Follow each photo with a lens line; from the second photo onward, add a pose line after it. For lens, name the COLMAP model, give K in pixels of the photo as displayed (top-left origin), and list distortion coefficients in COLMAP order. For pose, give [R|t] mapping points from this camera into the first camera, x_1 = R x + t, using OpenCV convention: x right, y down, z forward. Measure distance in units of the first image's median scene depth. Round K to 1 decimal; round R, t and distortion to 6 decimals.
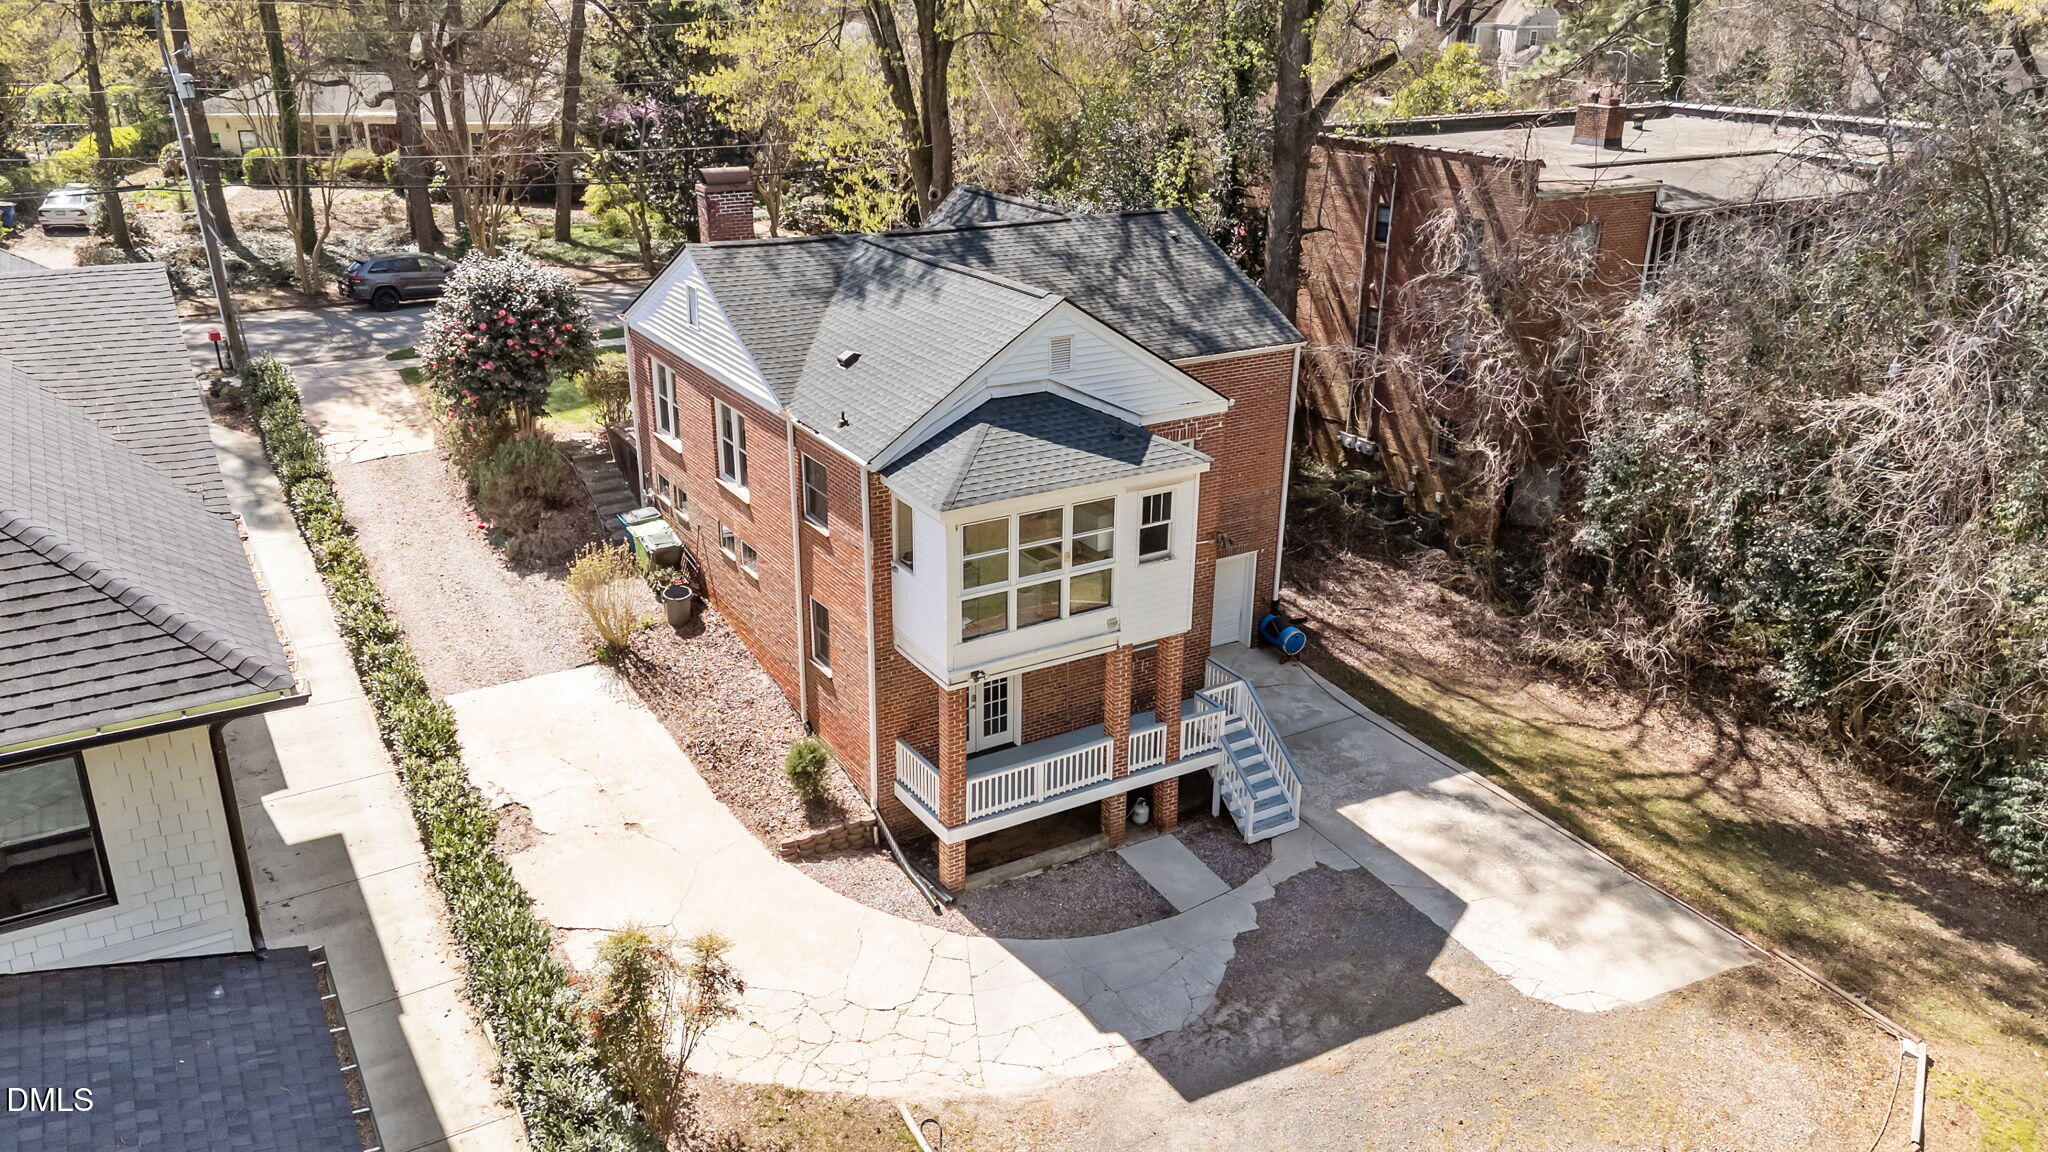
lens RADIAL K [[1511.5, 0, 1028.6], [0, 1511.5, 566.0], [0, 0, 1]] dist [0.041735, -0.050319]
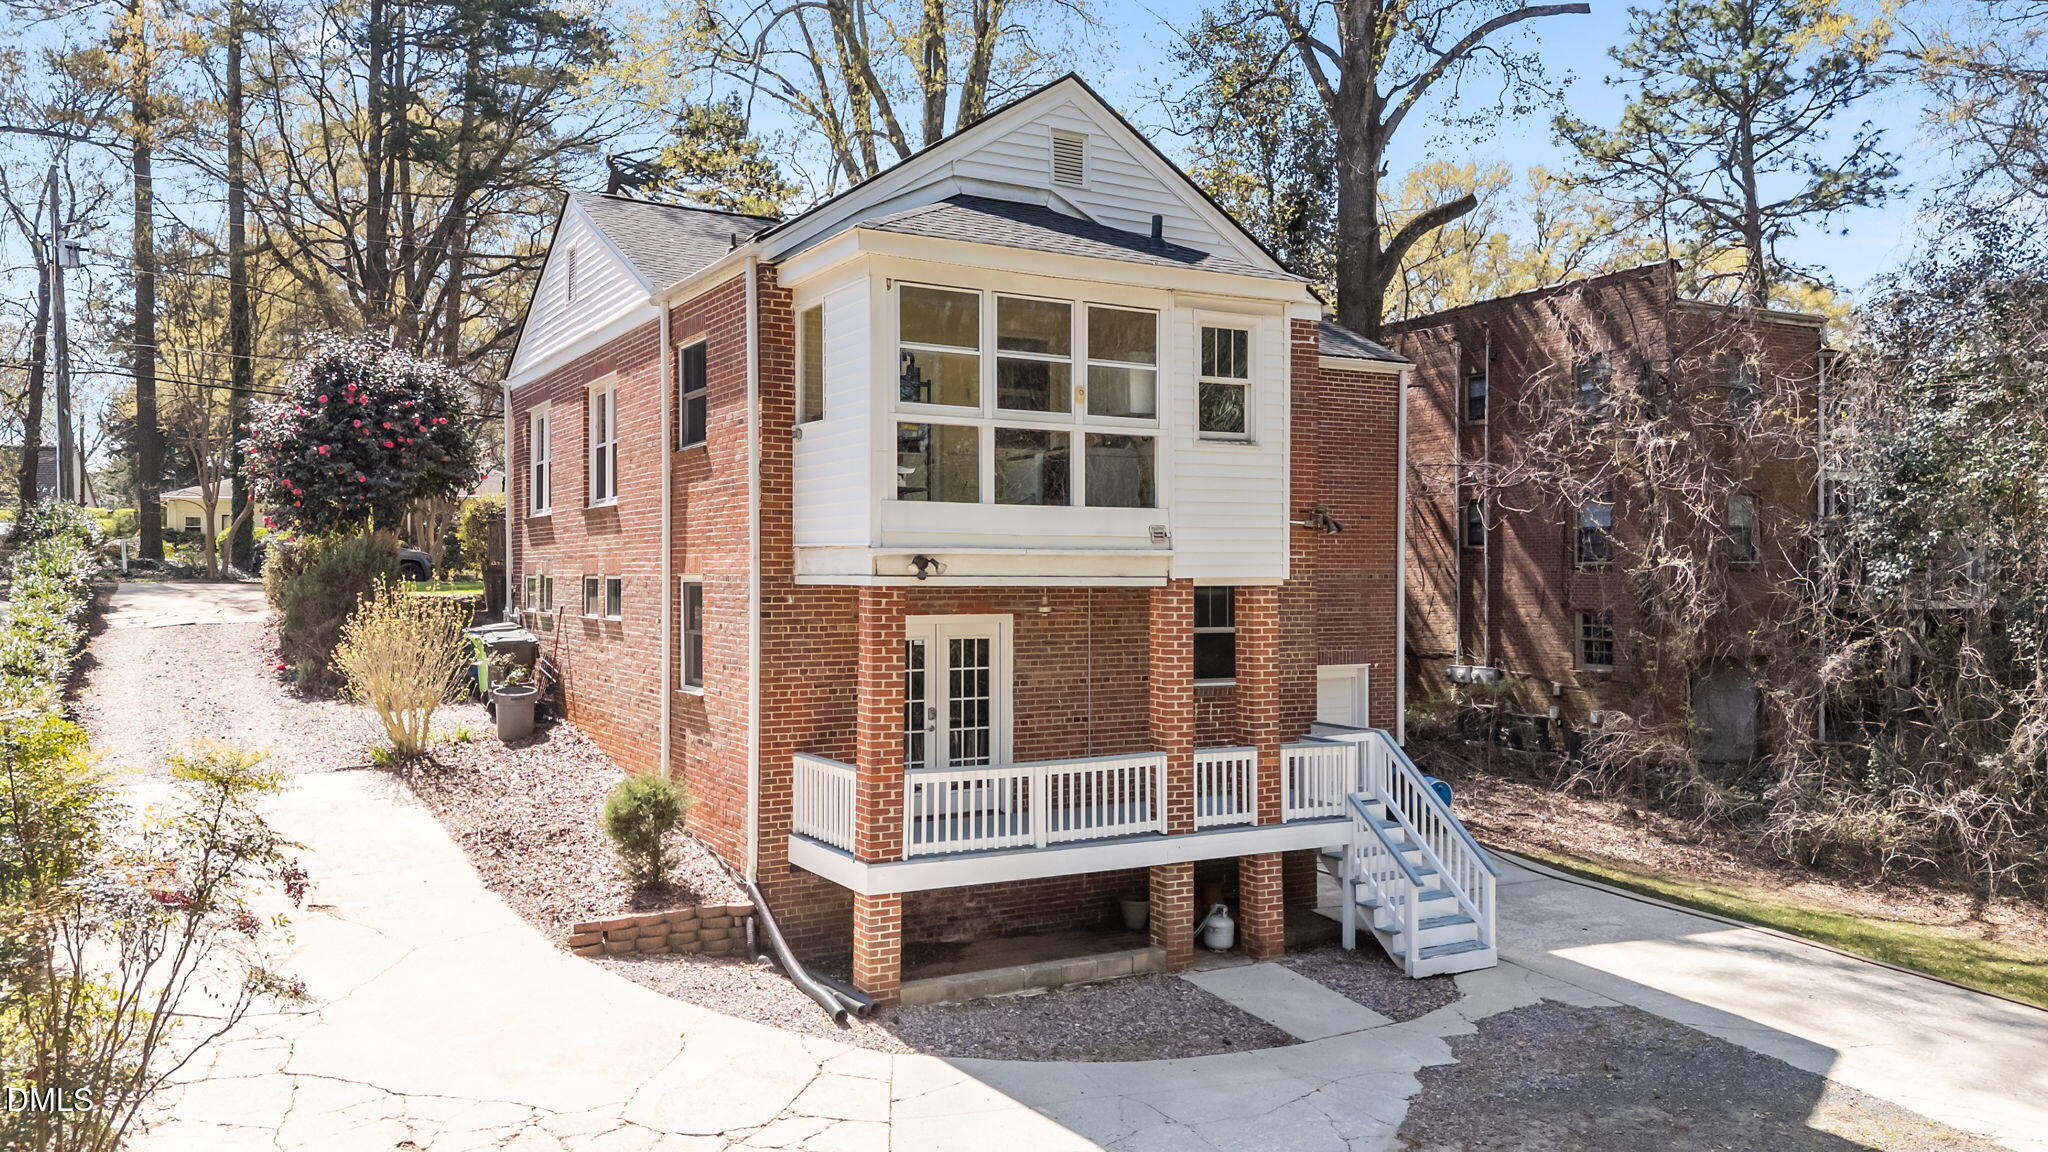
lens RADIAL K [[1511.5, 0, 1026.1], [0, 1511.5, 556.8], [0, 0, 1]] dist [0.041735, -0.050319]
pose [[0.999551, -0.009650, -0.028377, 0.019320], [-0.001645, 0.927665, -0.373409, 0.261775], [0.029927, 0.373288, 0.927233, 0.432413]]
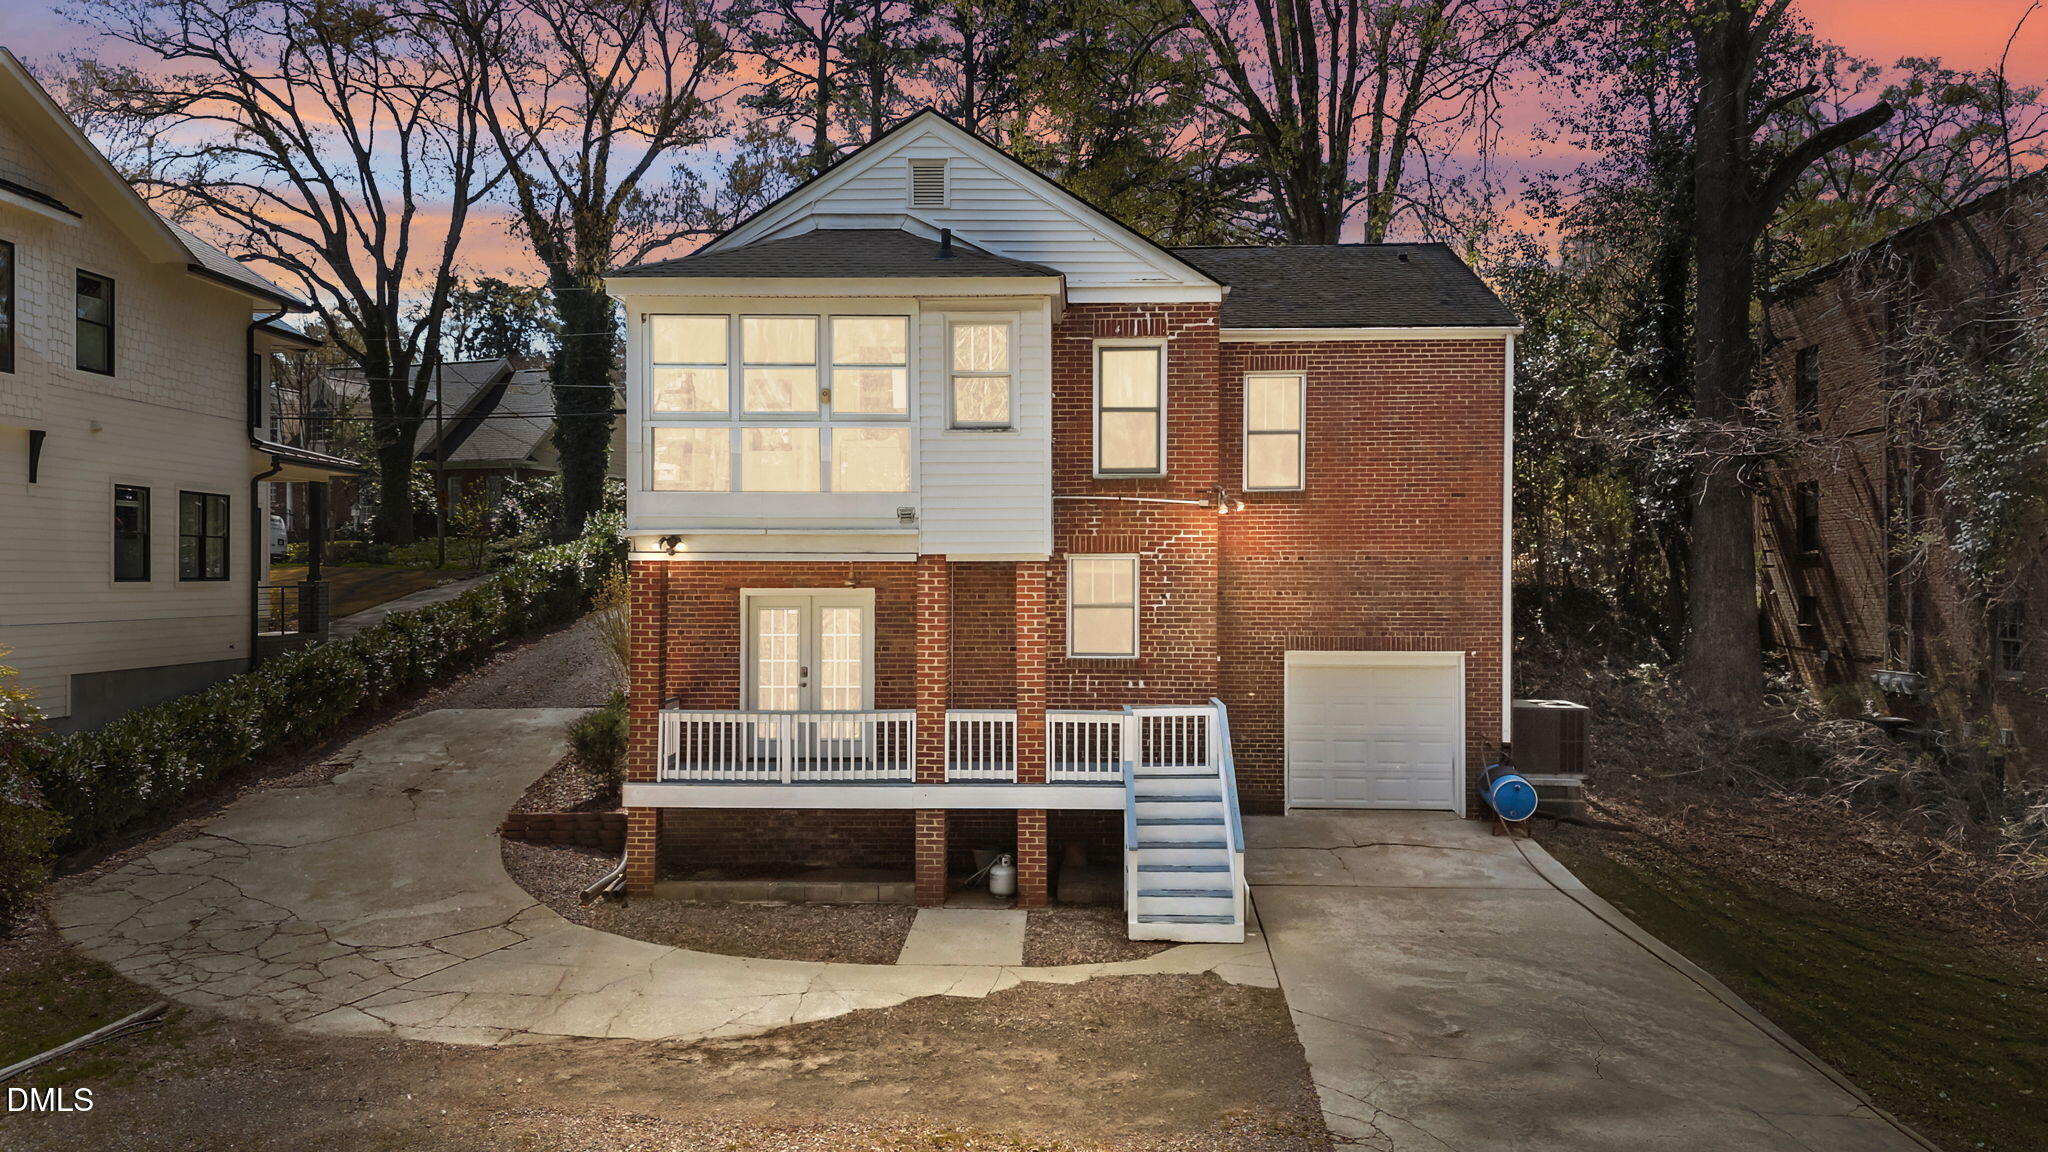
lens RADIAL K [[1511.5, 0, 1021.9], [0, 1511.5, 565.9], [0, 0, 1]] dist [0.041735, -0.050319]
pose [[0.839683, -0.014147, -0.542893, 0.450193], [-0.188662, 0.929802, -0.316029, 0.253906], [0.509254, 0.367788, 0.778070, 0.495080]]
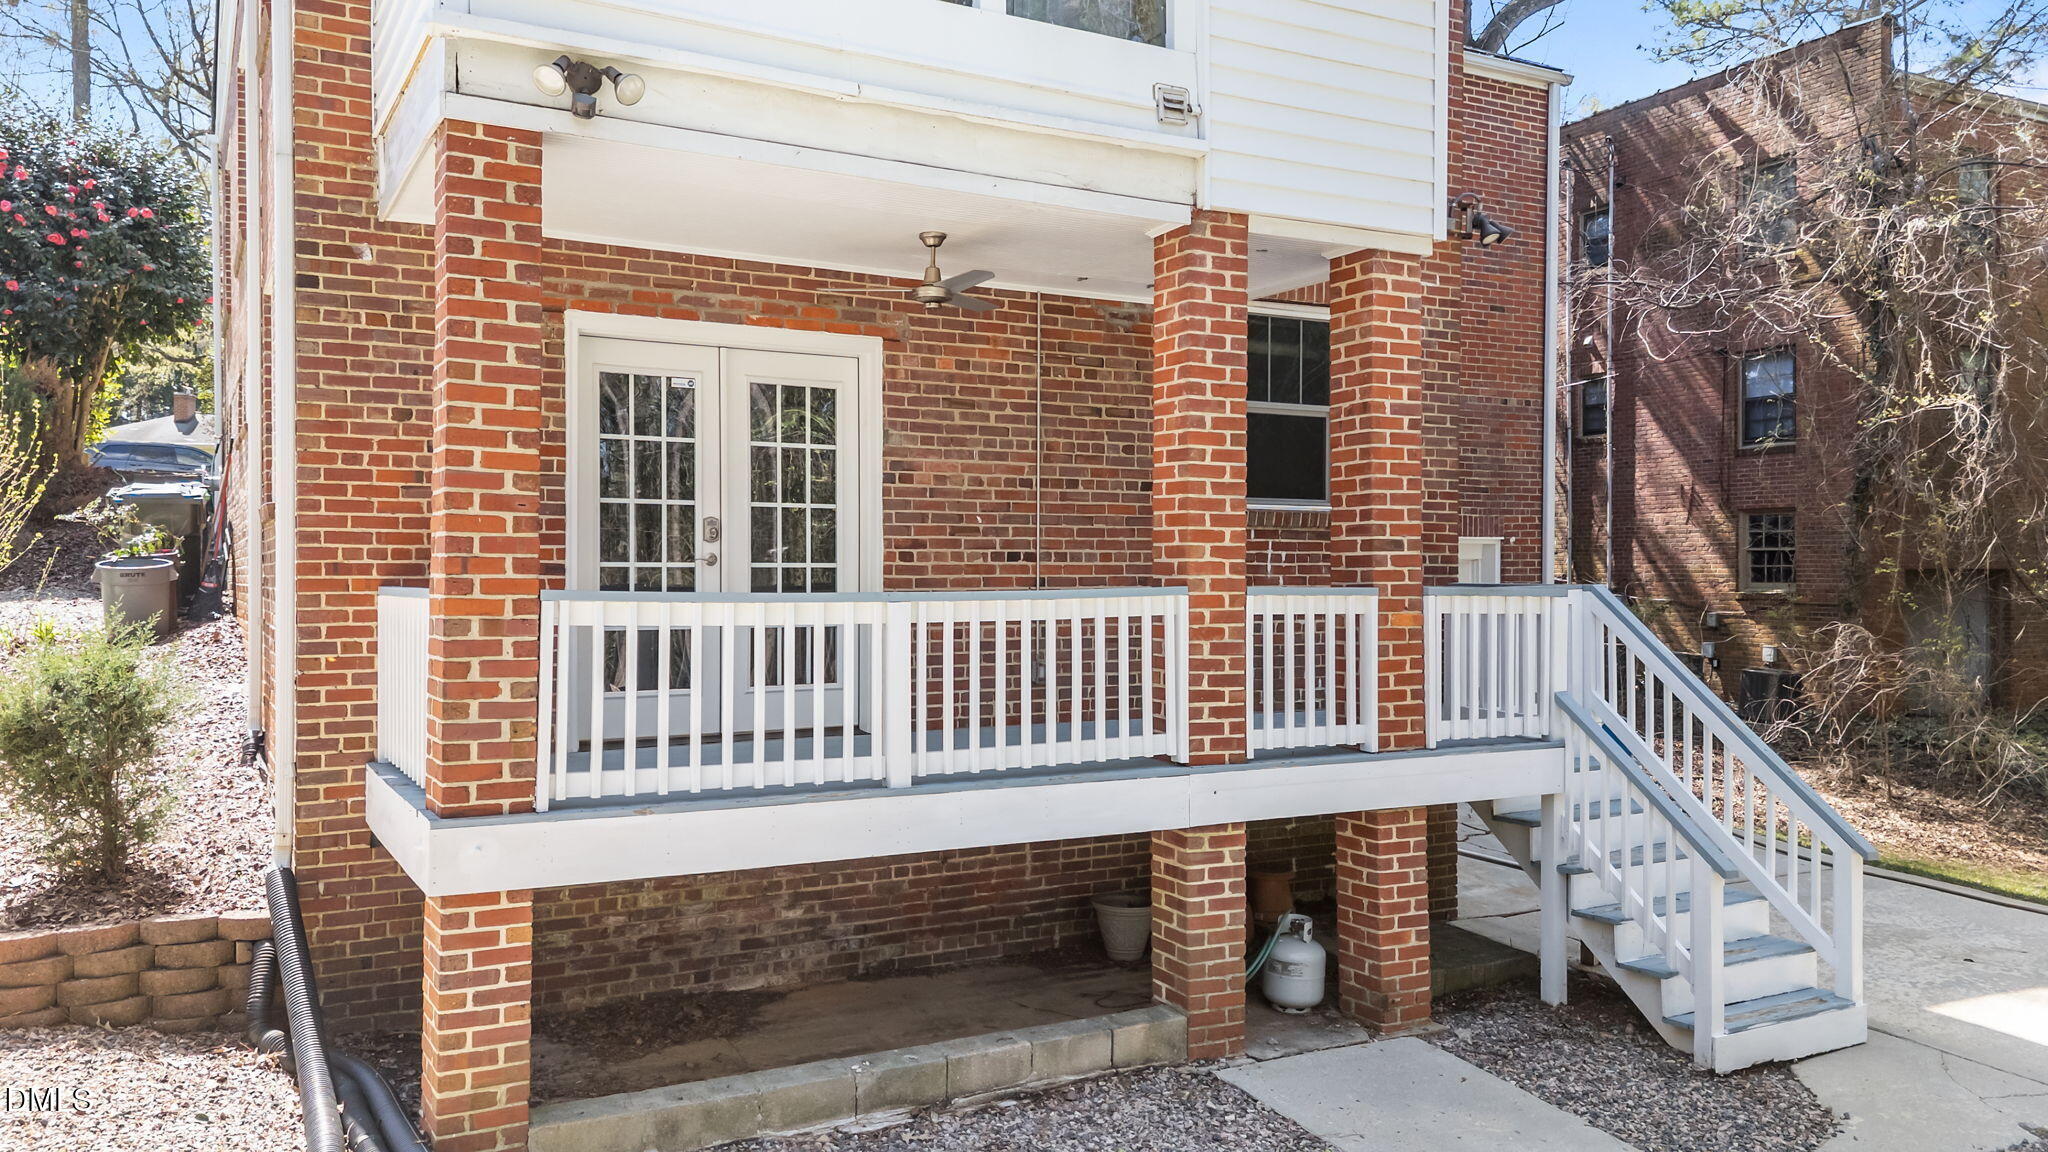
lens RADIAL K [[1511.5, 0, 1026.9], [0, 1511.5, 583.8], [0, 0, 1]] dist [0.041735, -0.050319]
pose [[0.999204, -0.008840, -0.038897, 0.037995], [-0.005575, 0.934613, -0.355621, 0.208802], [0.039497, 0.355555, 0.933820, 0.751100]]
